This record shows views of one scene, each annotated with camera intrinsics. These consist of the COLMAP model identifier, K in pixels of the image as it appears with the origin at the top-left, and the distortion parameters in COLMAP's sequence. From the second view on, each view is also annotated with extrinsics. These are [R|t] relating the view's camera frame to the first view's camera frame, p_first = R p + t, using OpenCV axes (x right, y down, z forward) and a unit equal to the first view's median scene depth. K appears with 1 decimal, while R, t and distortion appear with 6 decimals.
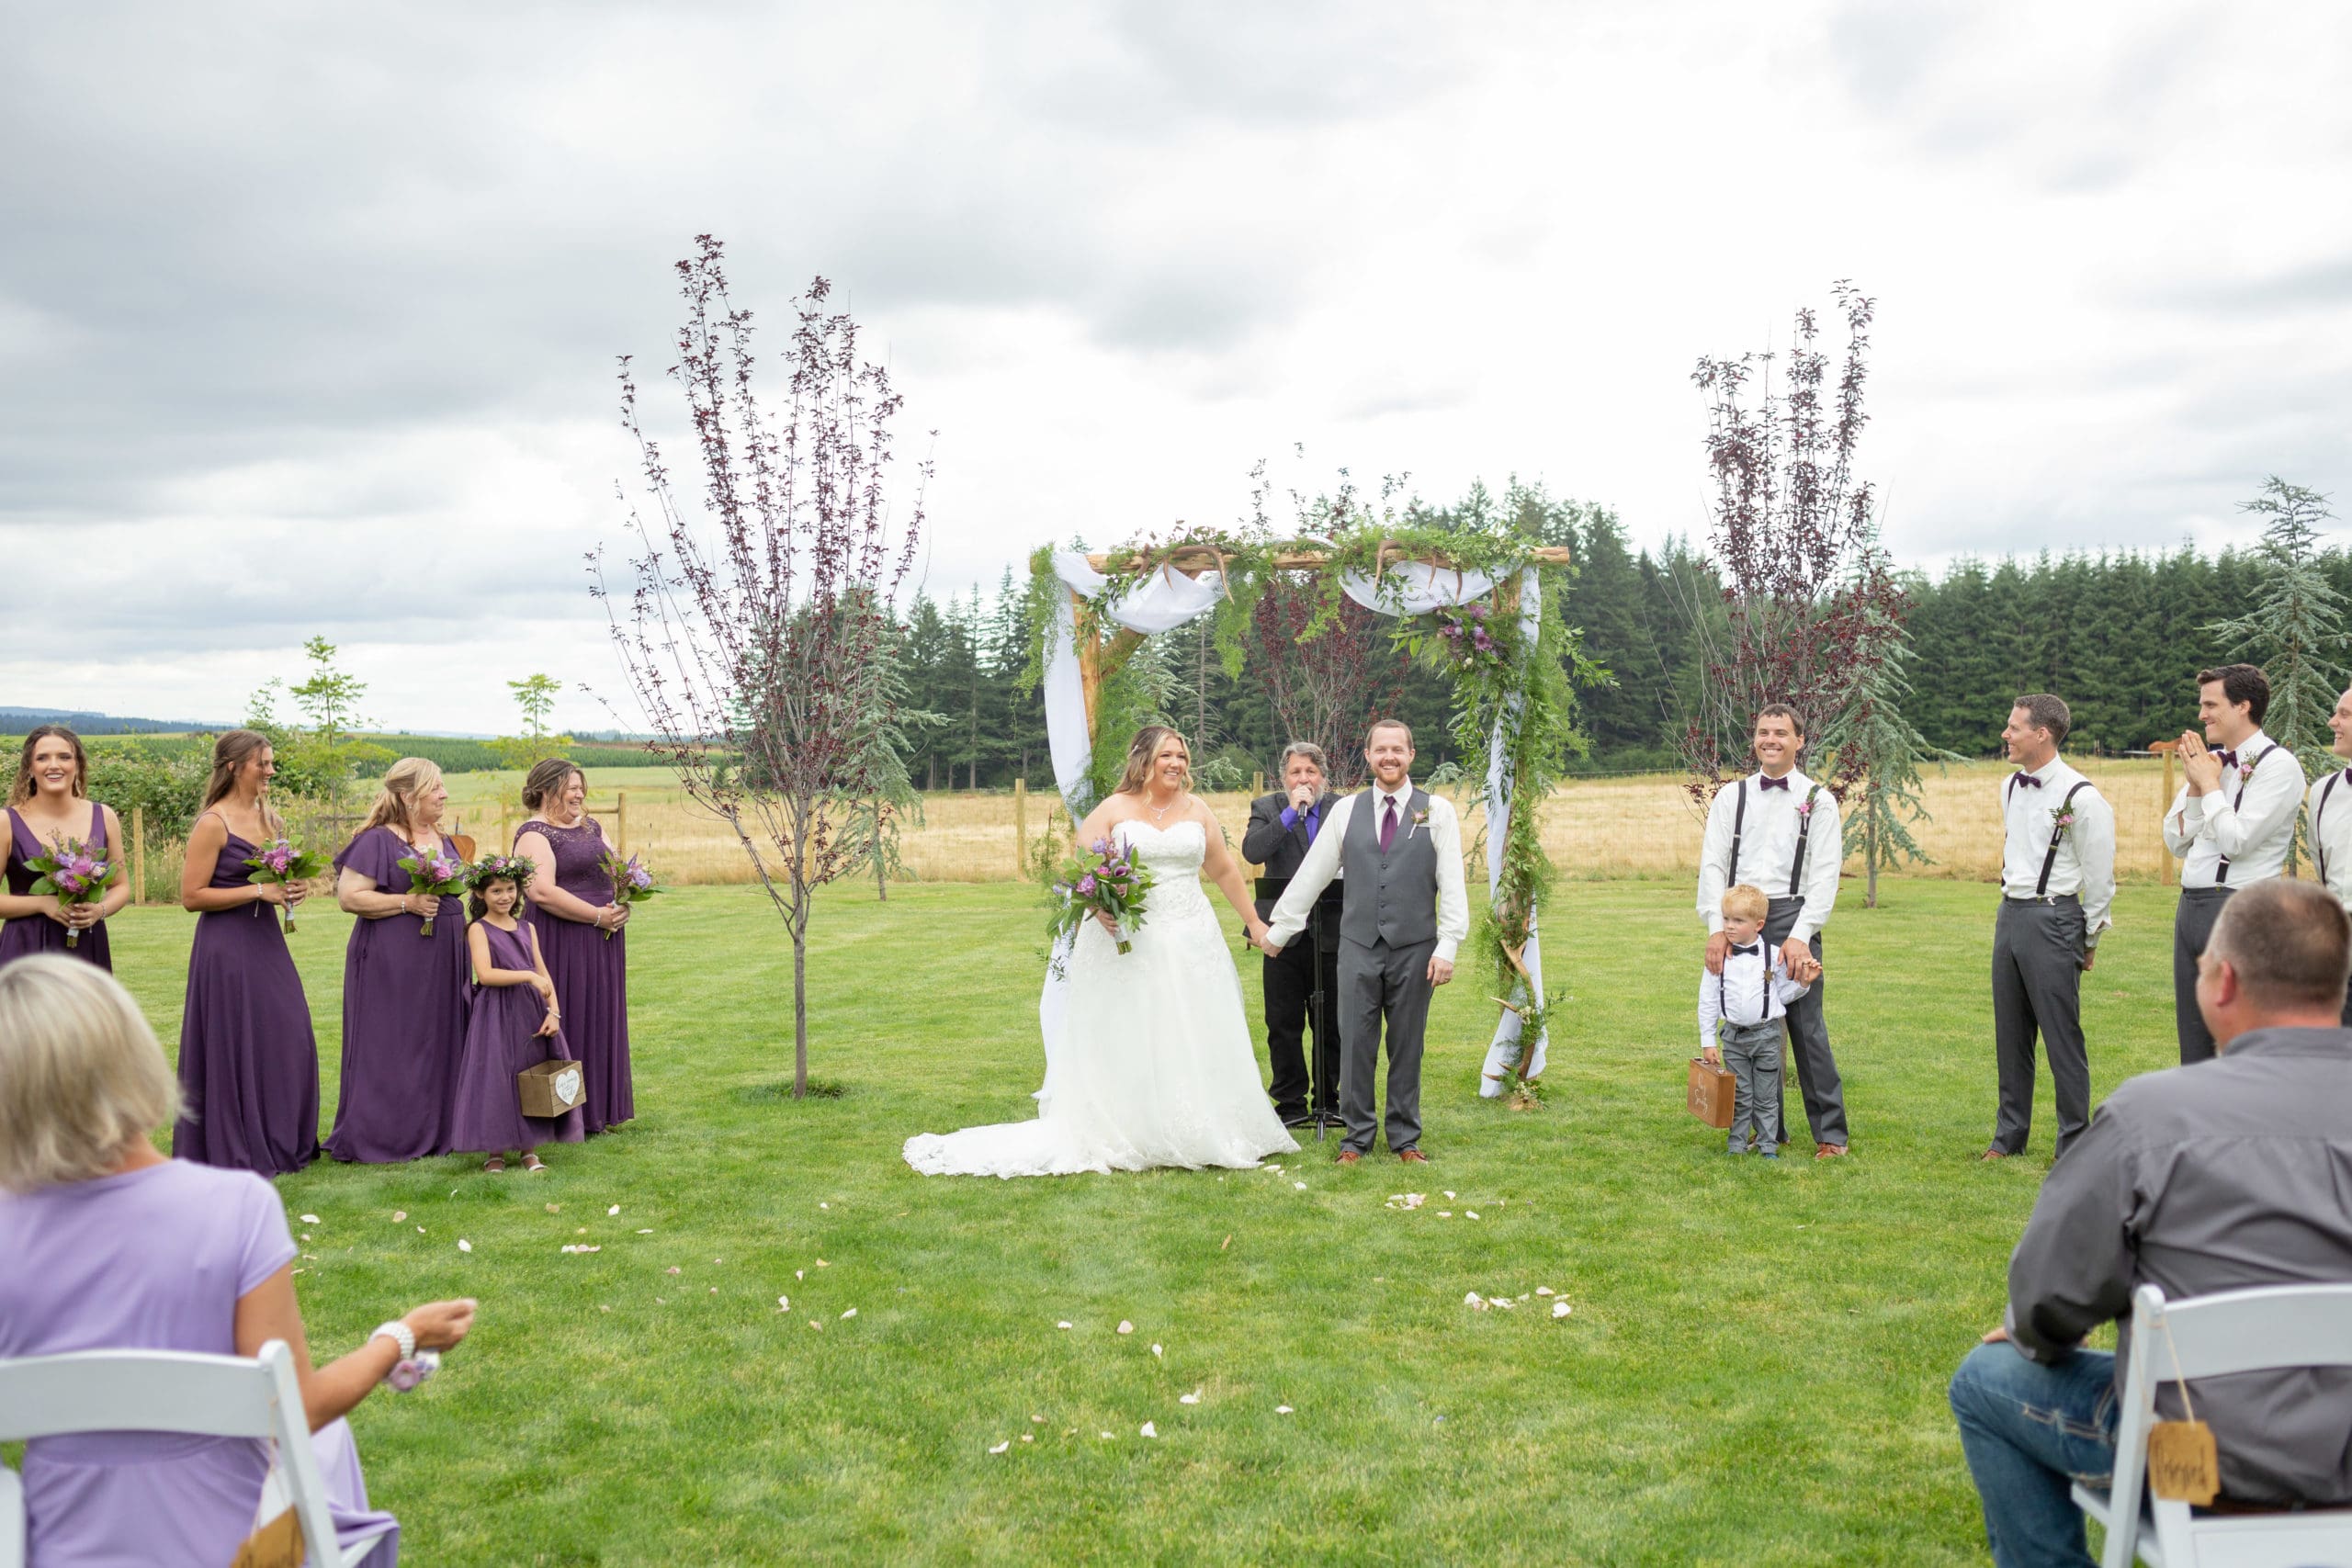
lens RADIAL K [[2526.9, 0, 1185.3], [0, 2526.9, 783.6], [0, 0, 1]] dist [-0.080567, 0.107396]
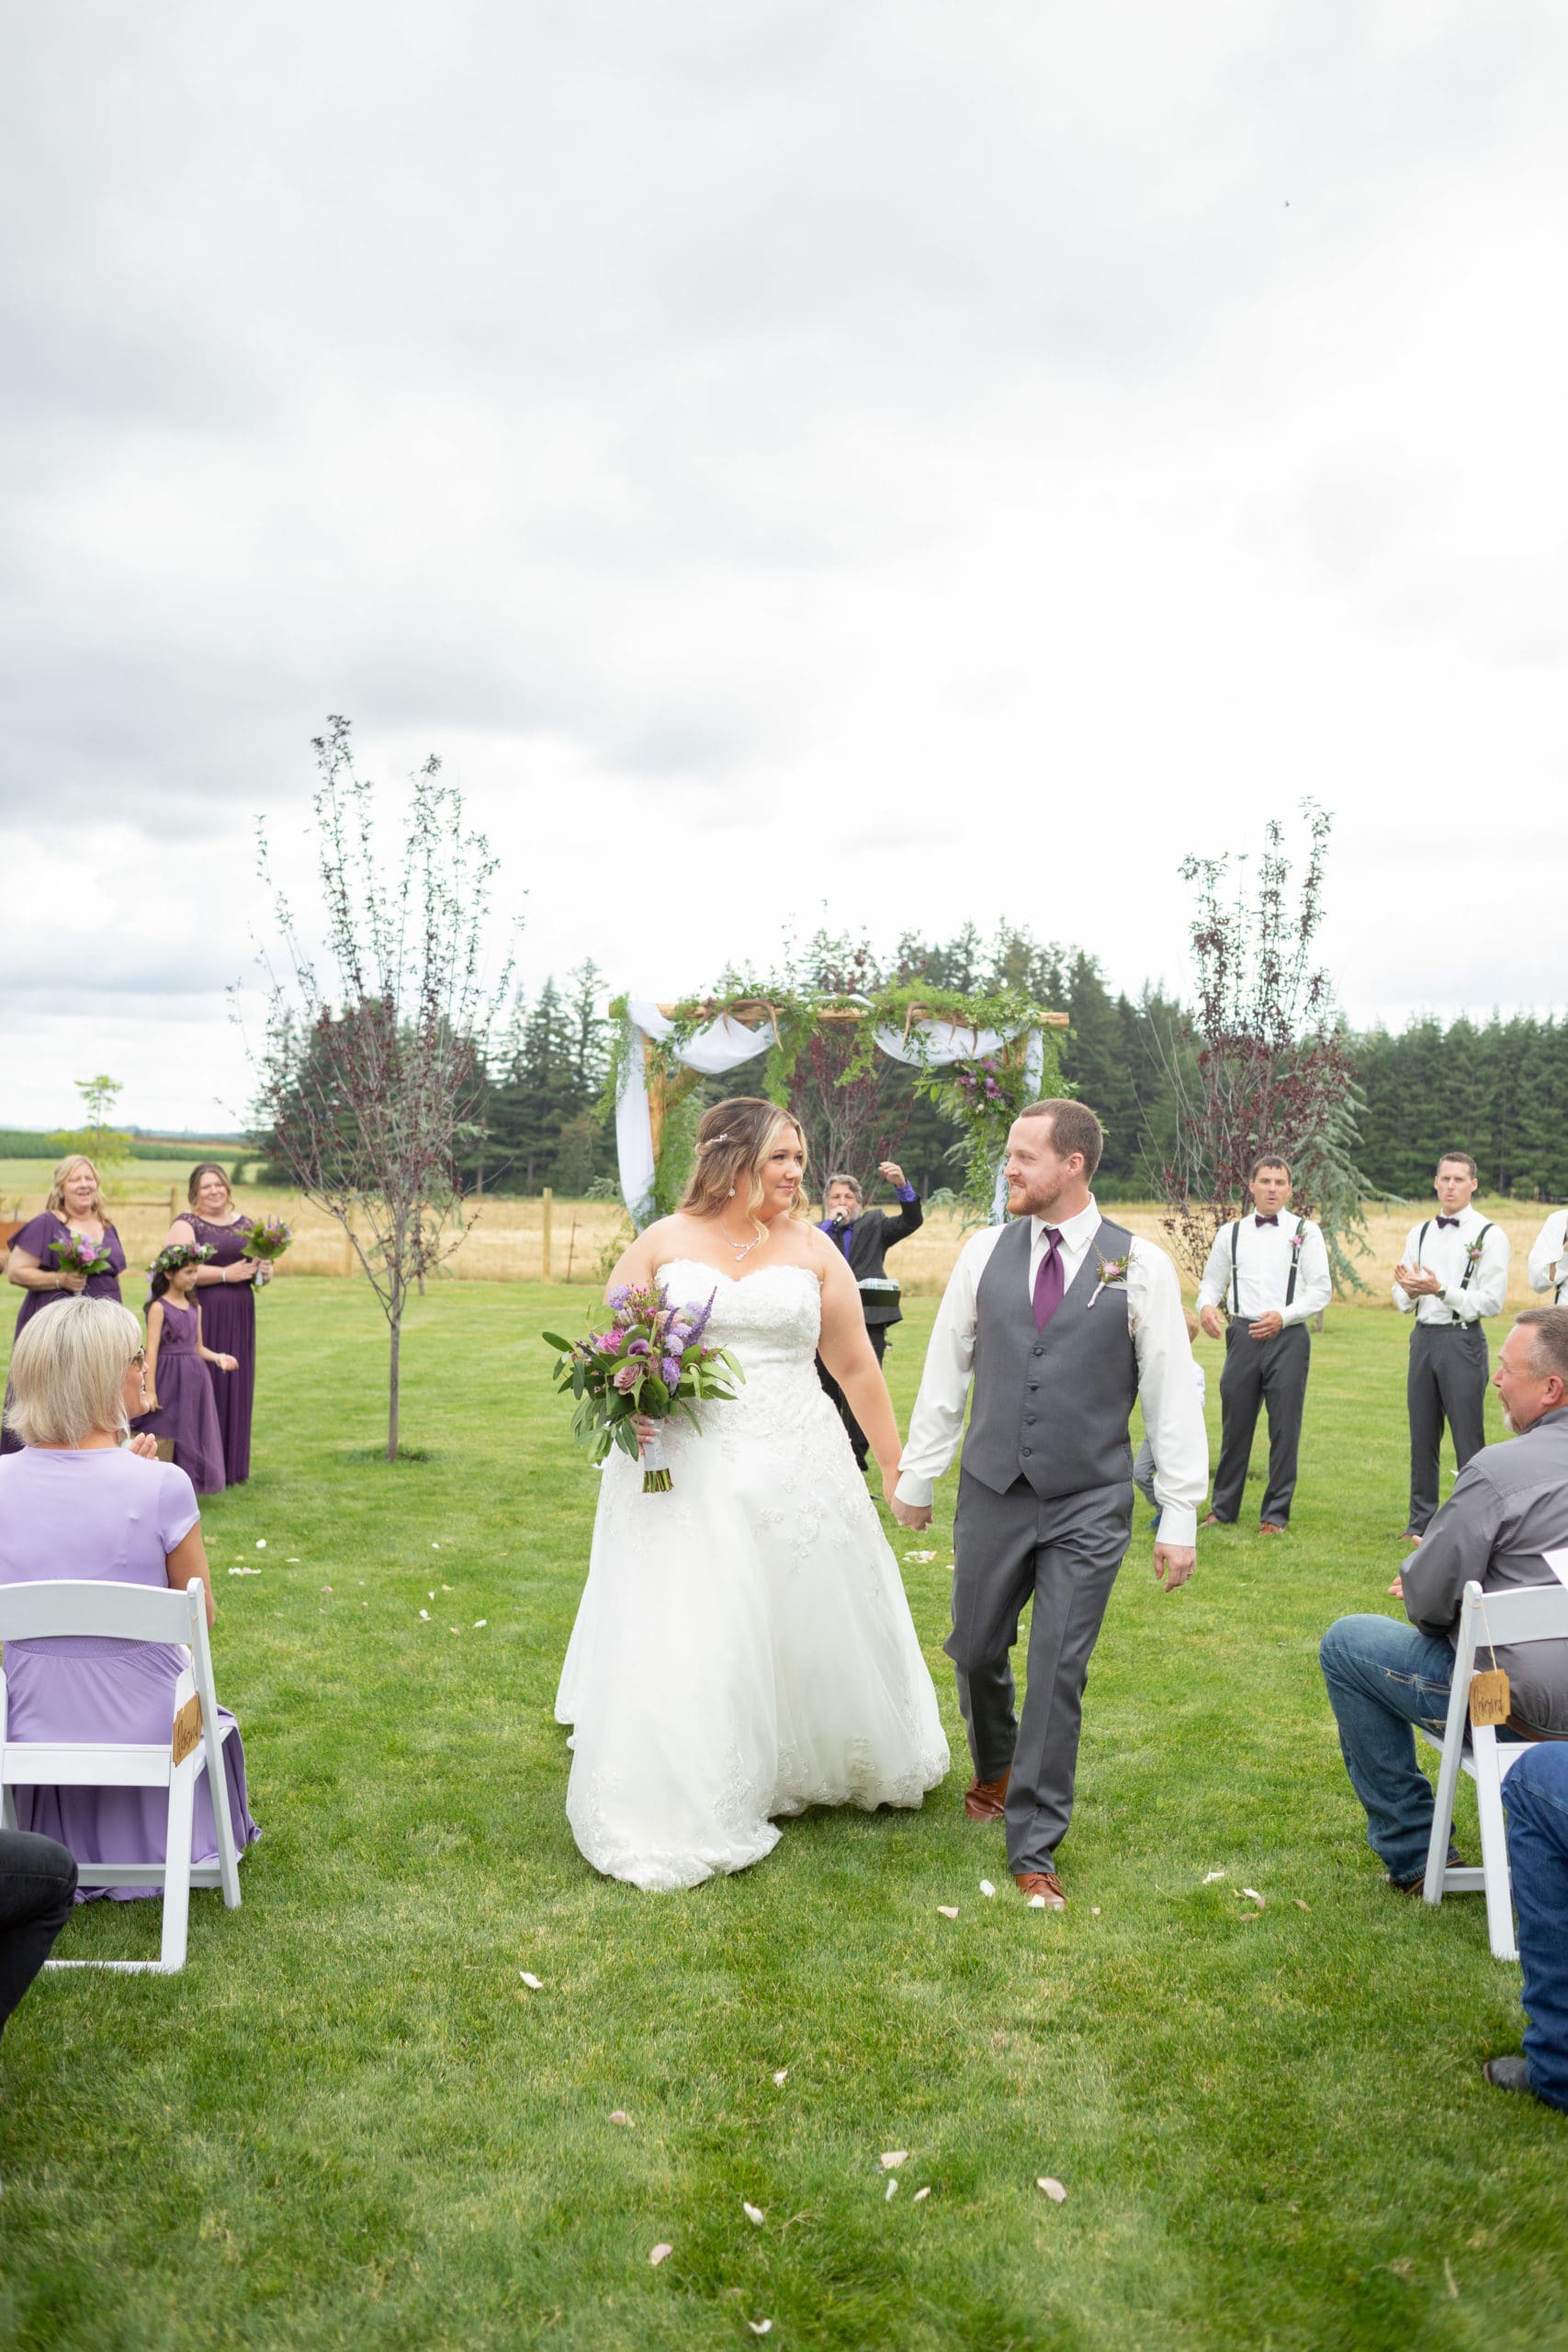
lens RADIAL K [[2406.1, 0, 772.5], [0, 2406.1, 1180.2], [0, 0, 1]] dist [-0.080614, 0.125194]
pose [[0.998611, 0.036466, 0.038040, -0.025117], [-0.036191, 0.999314, -0.007884, -0.002251], [-0.038301, 0.006496, 0.999245, -0.111581]]
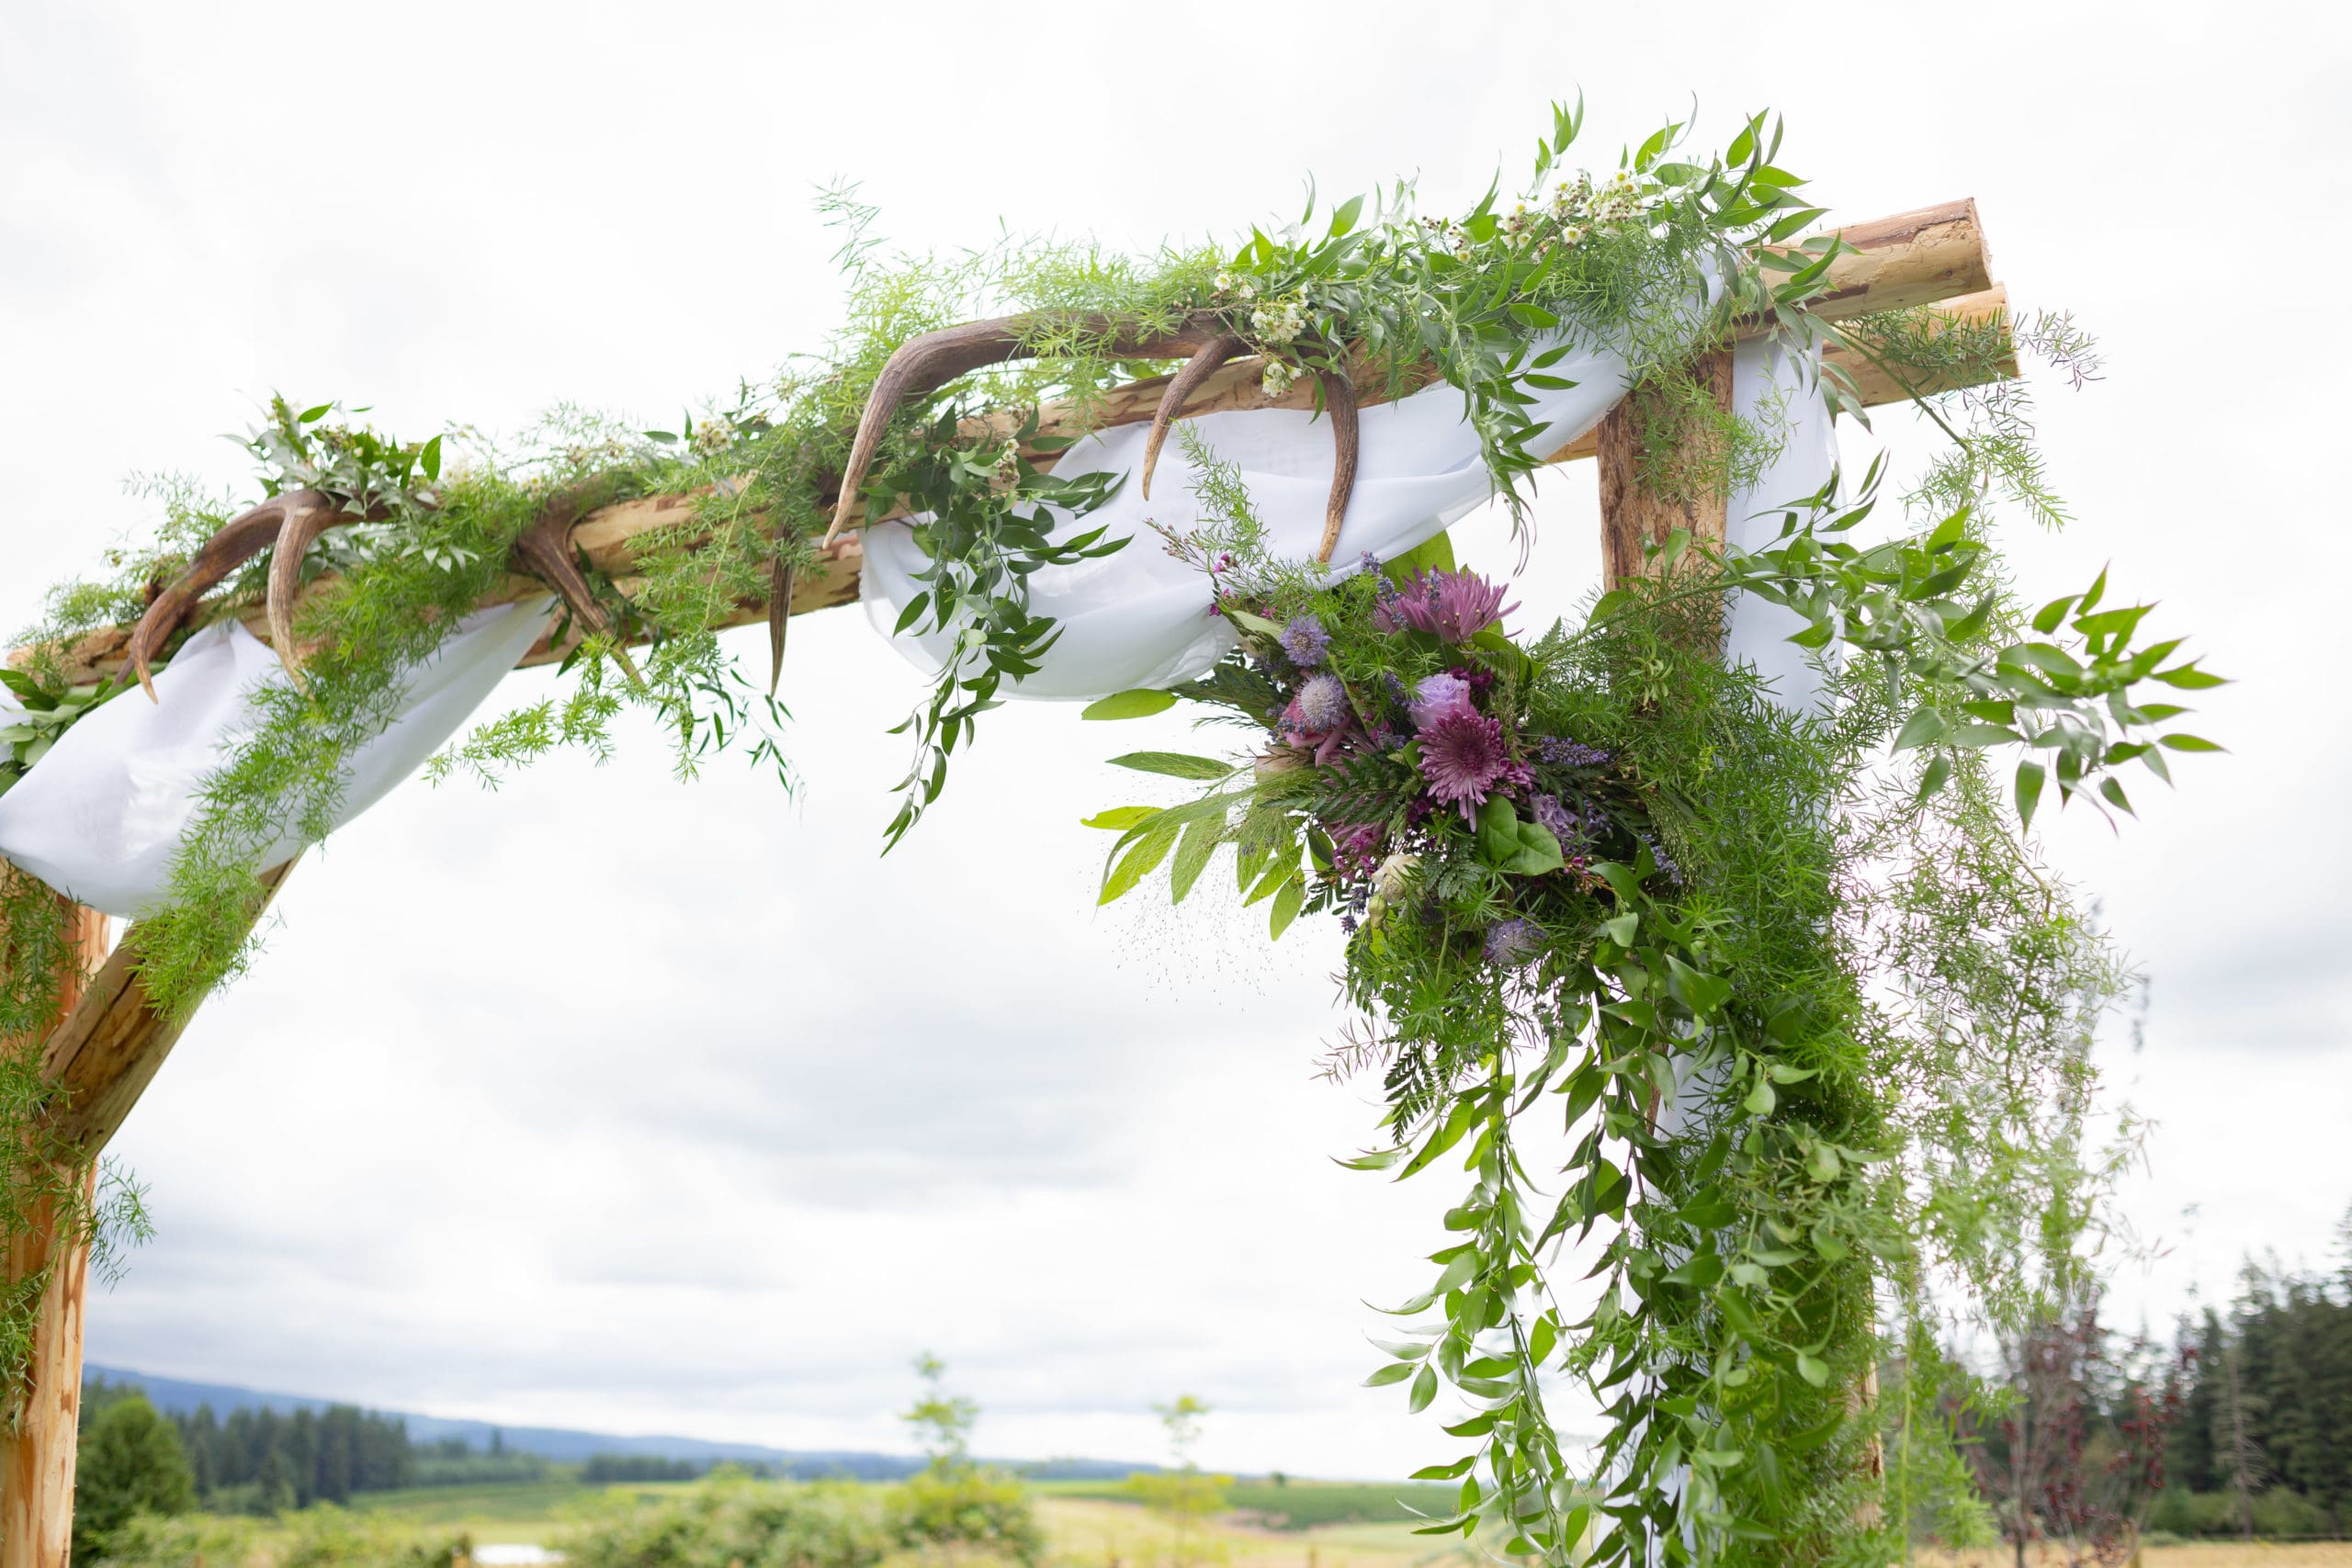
lens RADIAL K [[2435.8, 0, 1173.4], [0, 2435.8, 780.4], [0, 0, 1]] dist [-0.095473, 0.118014]
pose [[0.919218, -0.109092, -0.378334, 0.158260], [-0.008539, 0.955104, -0.296149, -0.006225], [0.393656, 0.275456, 0.877017, 0.837531]]
